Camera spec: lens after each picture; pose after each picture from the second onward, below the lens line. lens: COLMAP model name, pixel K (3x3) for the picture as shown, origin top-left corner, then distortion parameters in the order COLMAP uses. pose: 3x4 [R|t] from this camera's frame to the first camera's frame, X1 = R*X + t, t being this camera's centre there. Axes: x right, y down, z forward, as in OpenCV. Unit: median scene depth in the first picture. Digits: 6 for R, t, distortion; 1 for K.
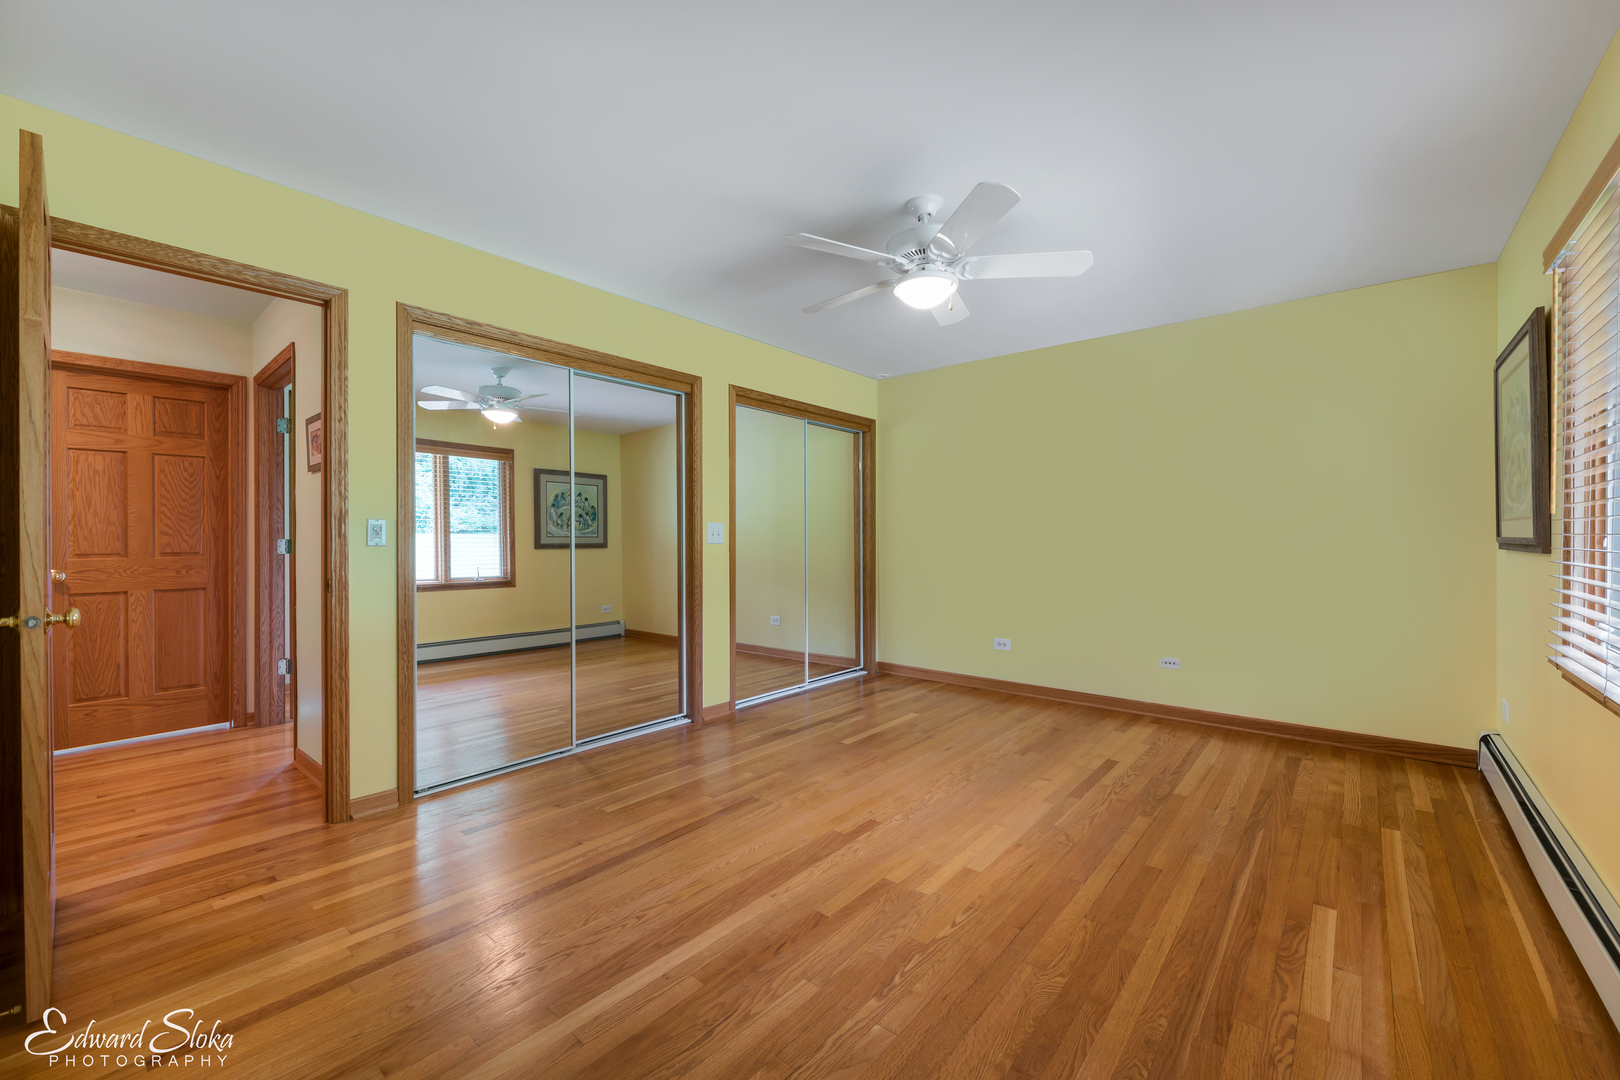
lens RADIAL K [[644.6, 0, 810.0], [0, 644.6, 540.0], [0, 0, 1]] dist [-0.000567, -0.000066]
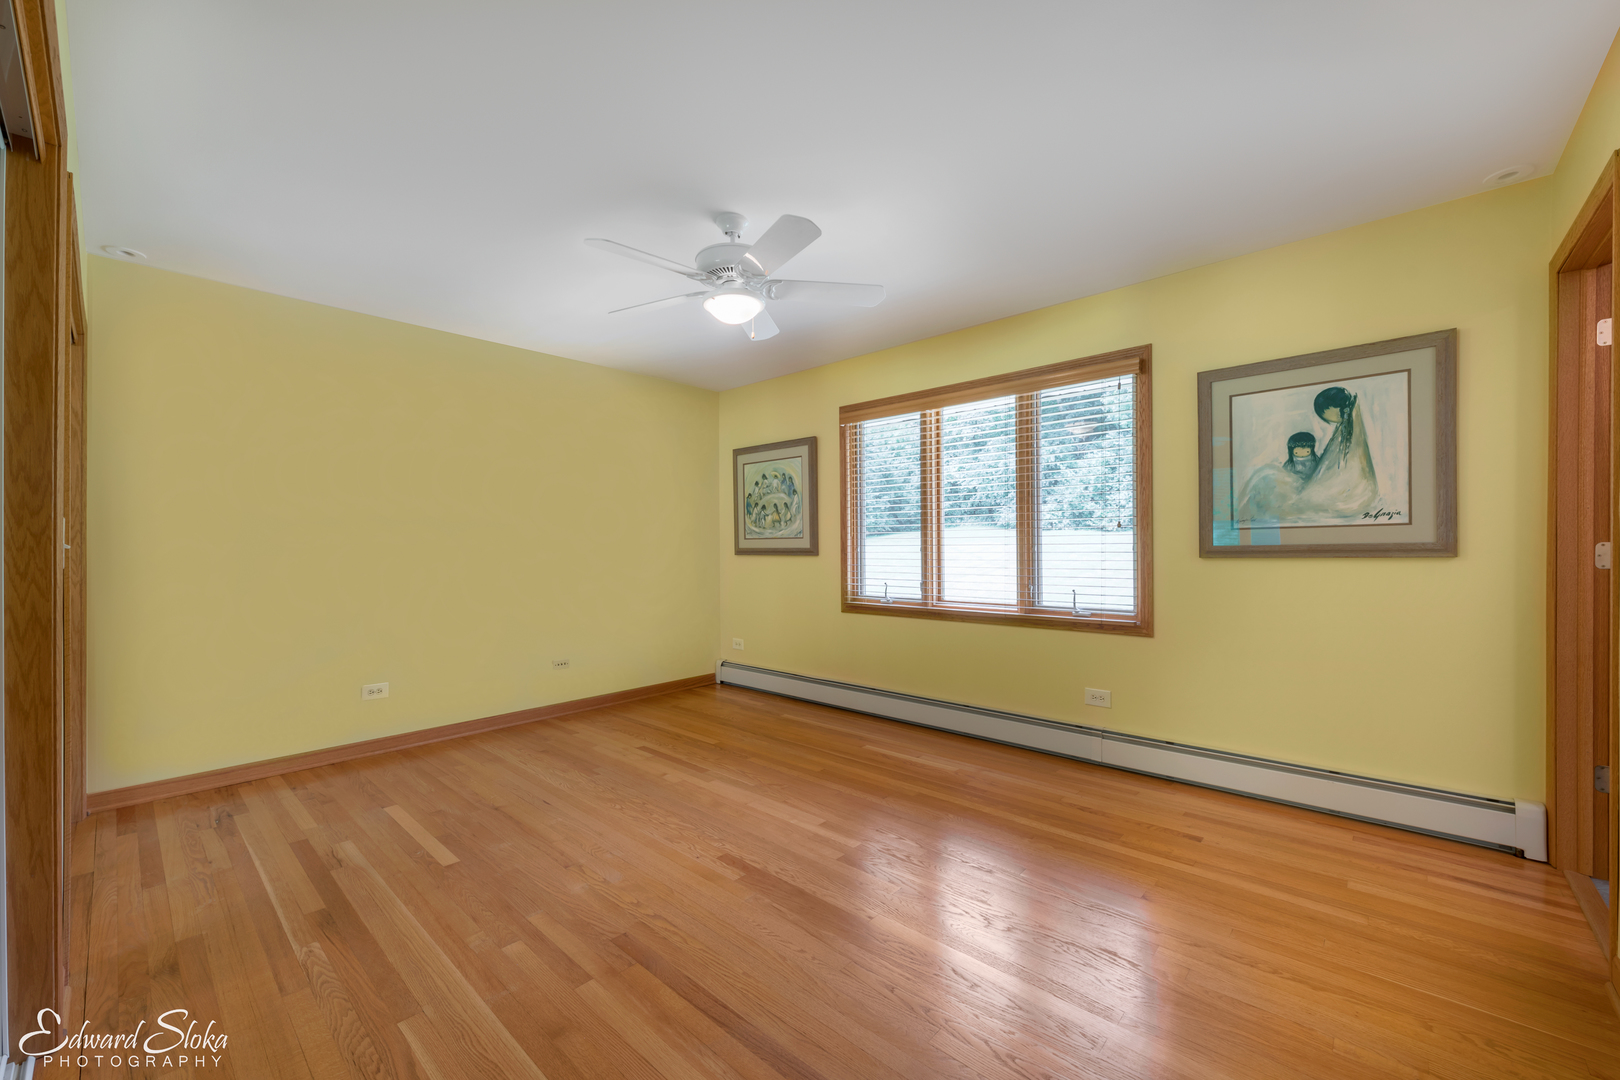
lens RADIAL K [[642.2, 0, 835.5], [0, 642.2, 546.7], [0, 0, 1]] dist [0.001807, 0.000190]
pose [[0.019435, -0.002180, 0.999809, -0.684688], [0.016377, 0.999864, 0.001862, 0.001444], [-0.999677, 0.016338, 0.019468, 0.697817]]
